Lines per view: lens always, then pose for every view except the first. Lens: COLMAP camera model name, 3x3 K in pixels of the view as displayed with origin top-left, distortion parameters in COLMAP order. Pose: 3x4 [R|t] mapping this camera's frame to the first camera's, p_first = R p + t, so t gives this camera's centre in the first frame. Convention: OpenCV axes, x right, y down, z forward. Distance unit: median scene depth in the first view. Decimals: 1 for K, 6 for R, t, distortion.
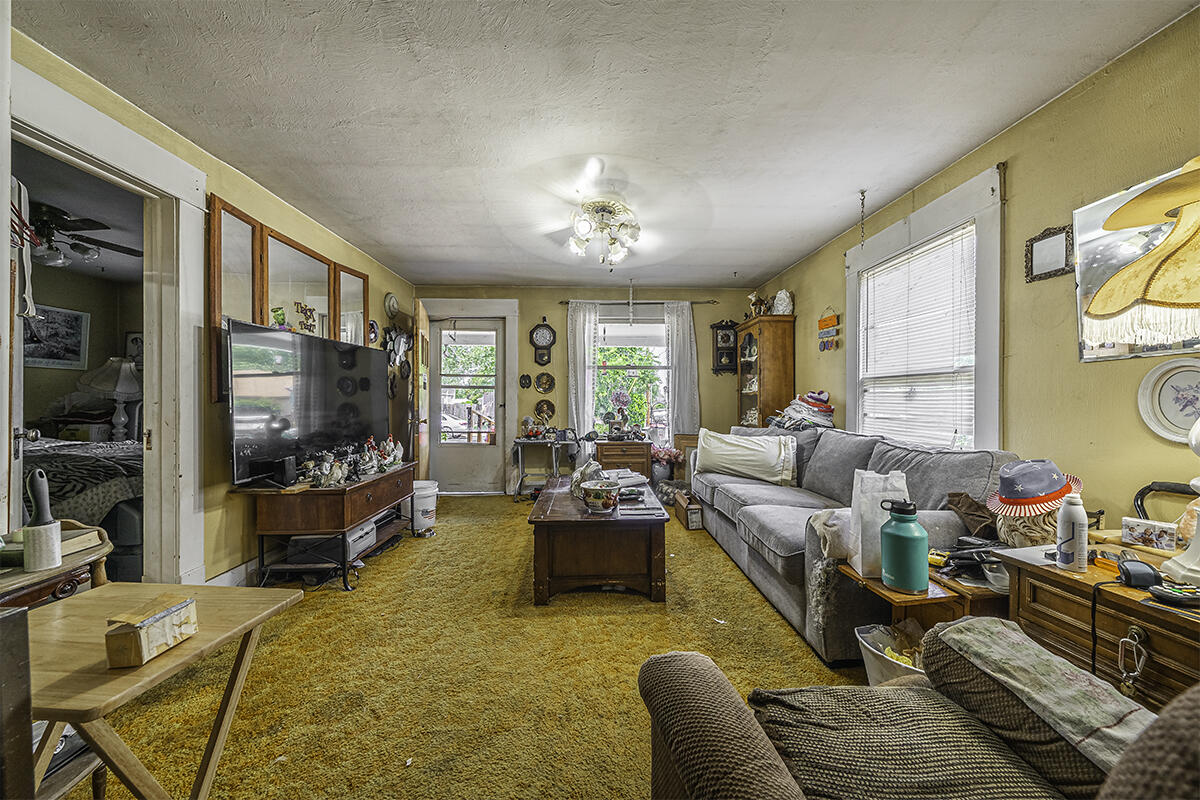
lens RADIAL K [[411.7, 0, 602.6], [0, 411.7, 403.6], [0, 0, 1]] dist [0.000092, -0.000017]
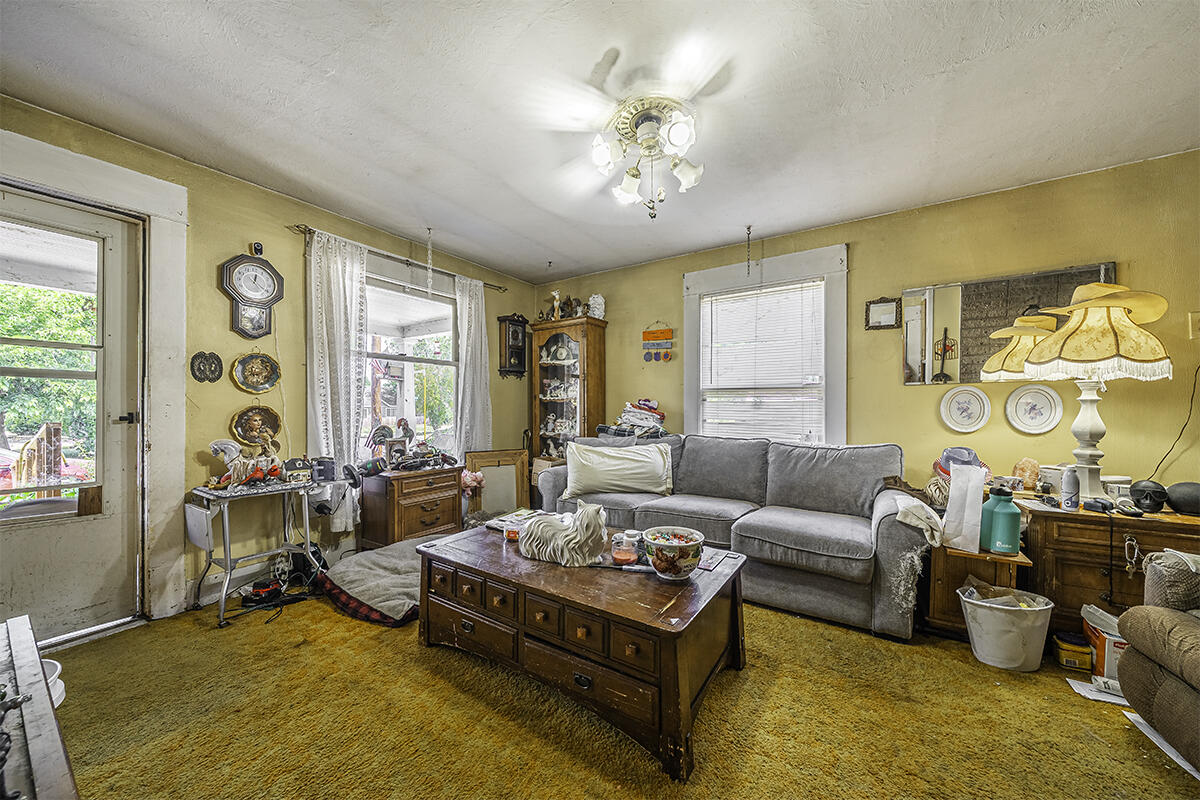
lens RADIAL K [[426.5, 0, 599.1], [0, 426.5, 410.2], [0, 0, 1]] dist [-0.000246, -0.000029]
pose [[0.596159, -0.002576, 0.802862, -0.351134], [0.003447, 0.999994, 0.000649, -0.003353], [-0.802859, 0.002380, 0.596164, 0.381631]]
